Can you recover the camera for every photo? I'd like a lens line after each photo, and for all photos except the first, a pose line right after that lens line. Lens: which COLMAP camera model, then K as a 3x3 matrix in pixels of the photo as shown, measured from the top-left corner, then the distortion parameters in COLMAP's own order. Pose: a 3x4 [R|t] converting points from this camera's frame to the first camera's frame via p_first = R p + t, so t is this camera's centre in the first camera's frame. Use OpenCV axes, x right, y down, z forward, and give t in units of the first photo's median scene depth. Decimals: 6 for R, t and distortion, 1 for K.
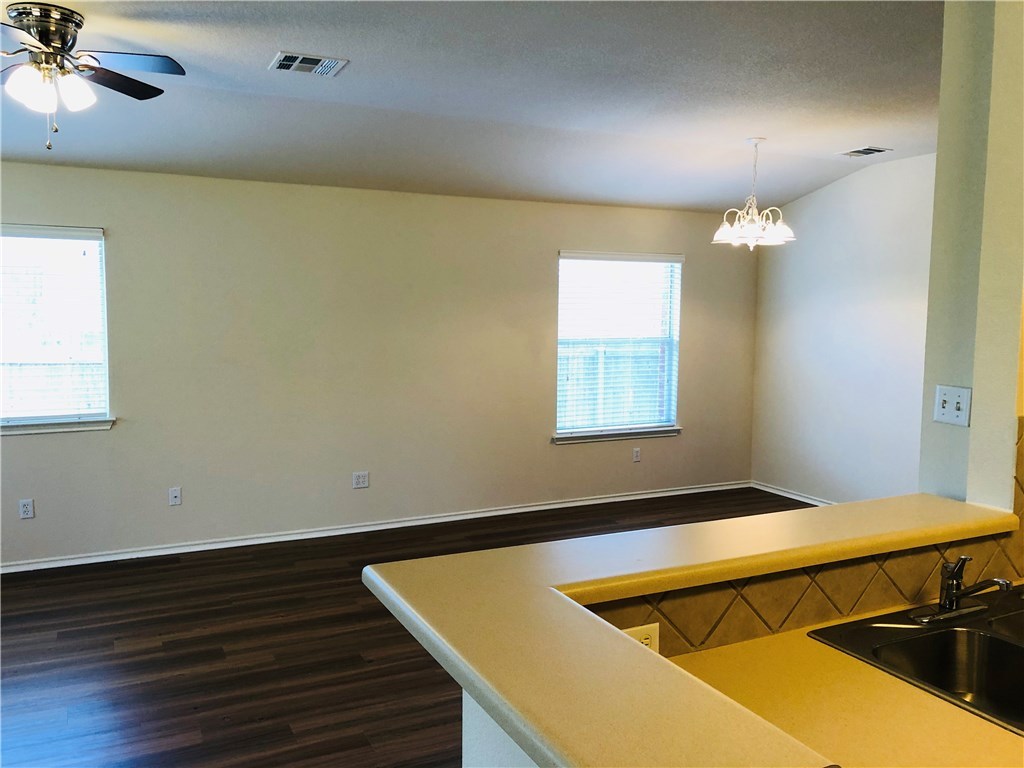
lens RADIAL K [[838.3, 0, 510.8], [0, 838.3, 374.8], [0, 0, 1]] dist [0.039253, -0.037104]
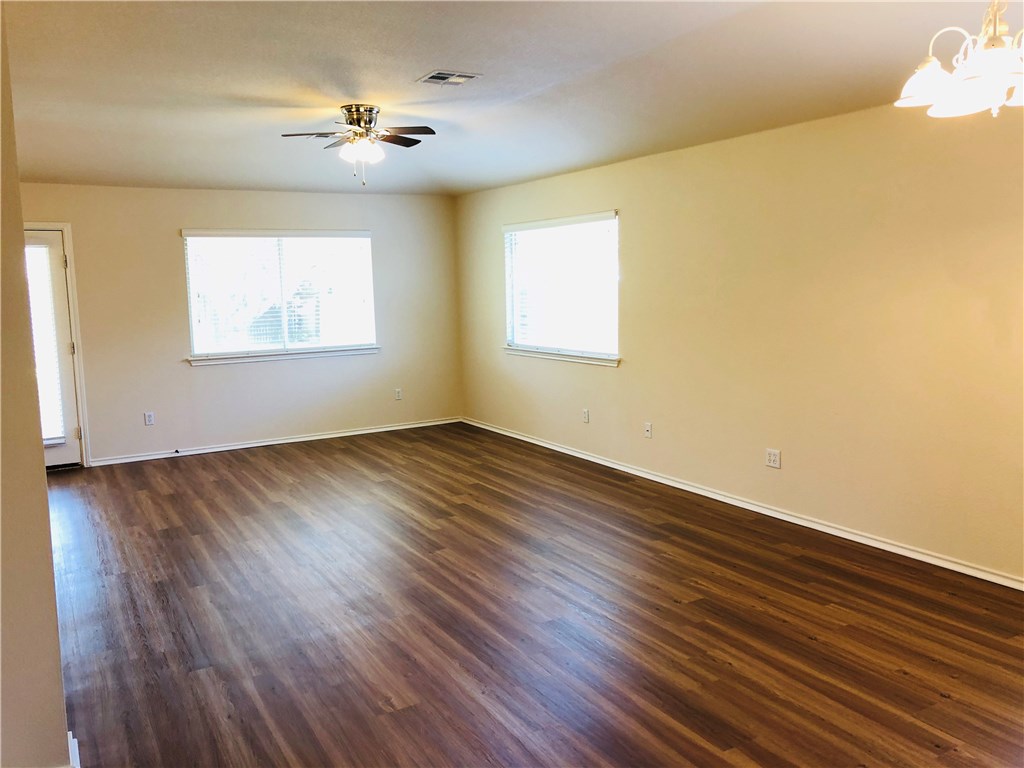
lens RADIAL K [[838.3, 0, 502.2], [0, 838.3, 370.1], [0, 0, 1]] dist [0.039253, -0.037104]
pose [[0.054498, 0.095639, -0.993923, 0.739763], [-0.057372, 0.994058, 0.092506, -0.035776], [0.996864, 0.051982, 0.059661, 0.713585]]
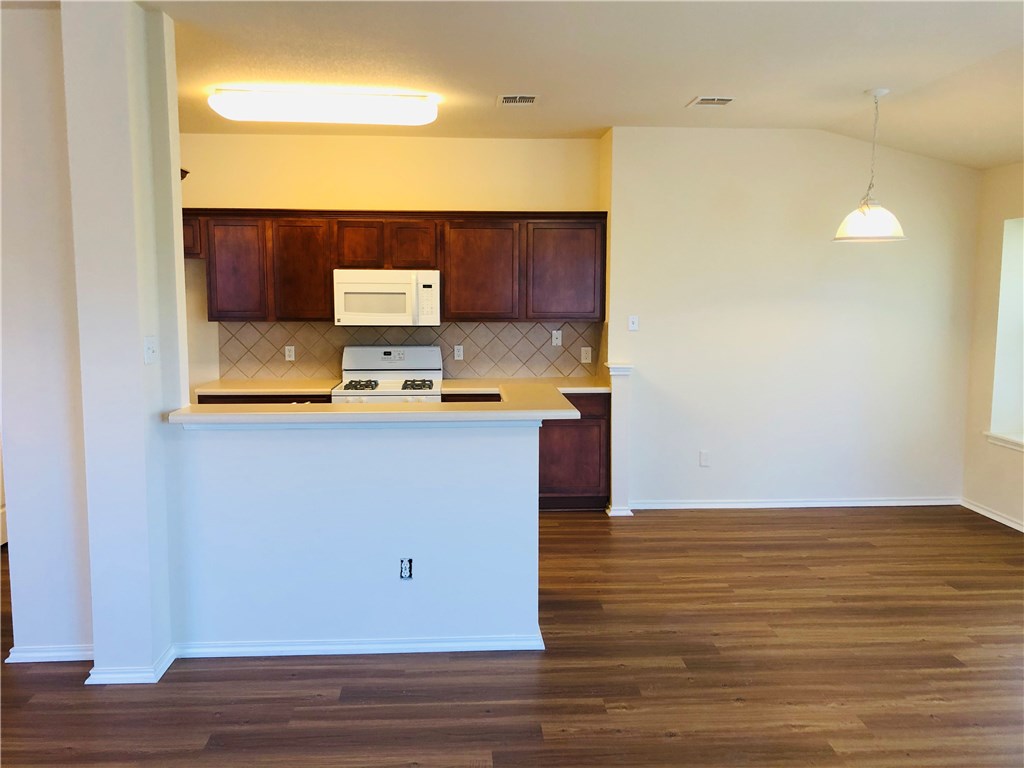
lens RADIAL K [[838.3, 0, 509.1], [0, 838.3, 375.0], [0, 0, 1]] dist [0.039253, -0.037104]
pose [[-0.920545, -0.054795, 0.386773, -0.253510], [0.019852, 0.982271, 0.186410, -0.076662], [-0.390131, 0.179277, -0.903138, 0.915690]]
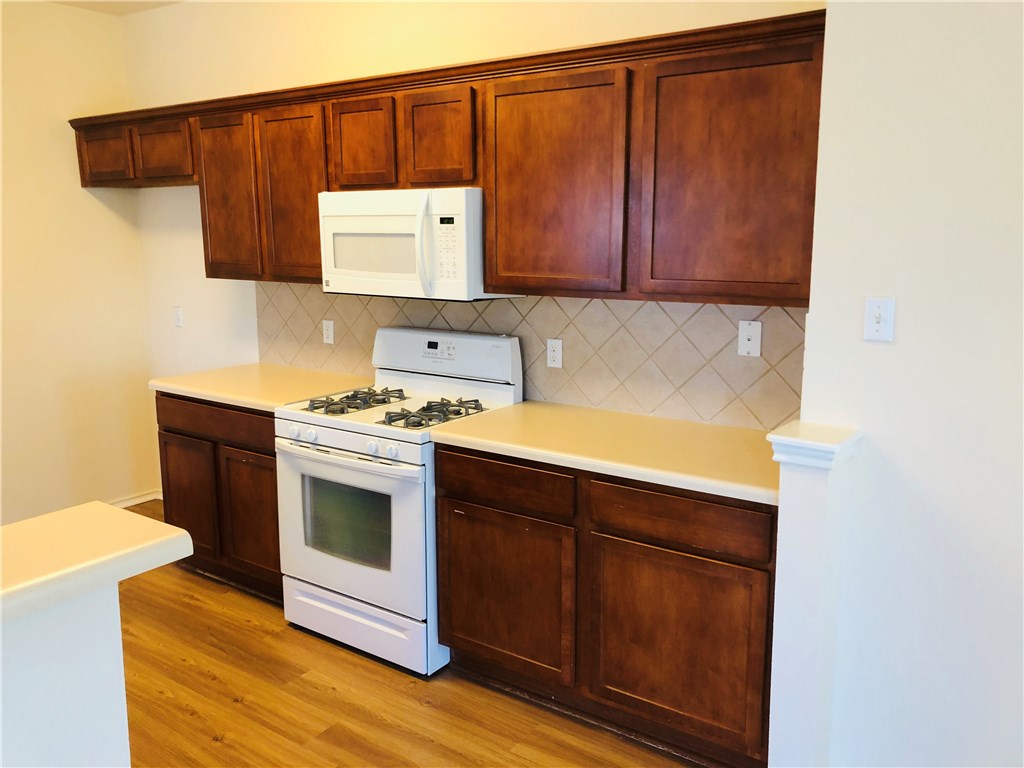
lens RADIAL K [[838.3, 0, 499.9], [0, 838.3, 375.7], [0, 0, 1]] dist [0.039253, -0.037104]
pose [[-0.471127, -0.162774, 0.866916, -0.232122], [0.072261, 0.972399, 0.221851, -0.009831], [-0.879100, 0.167164, -0.446362, 0.185023]]
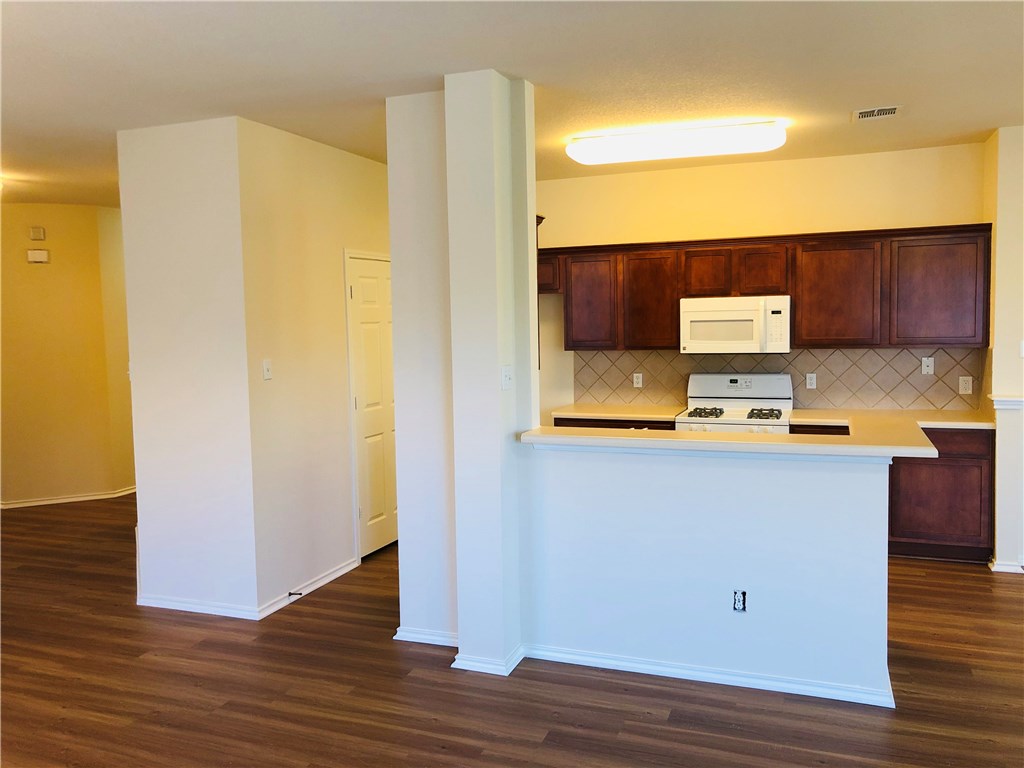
lens RADIAL K [[838.3, 0, 506.9], [0, 838.3, 375.9], [0, 0, 1]] dist [0.039253, -0.037104]
pose [[-0.676419, -0.049537, 0.734849, -0.282214], [0.075966, 0.987722, 0.136509, -0.080891], [-0.732589, 0.148160, -0.664351, 0.918476]]
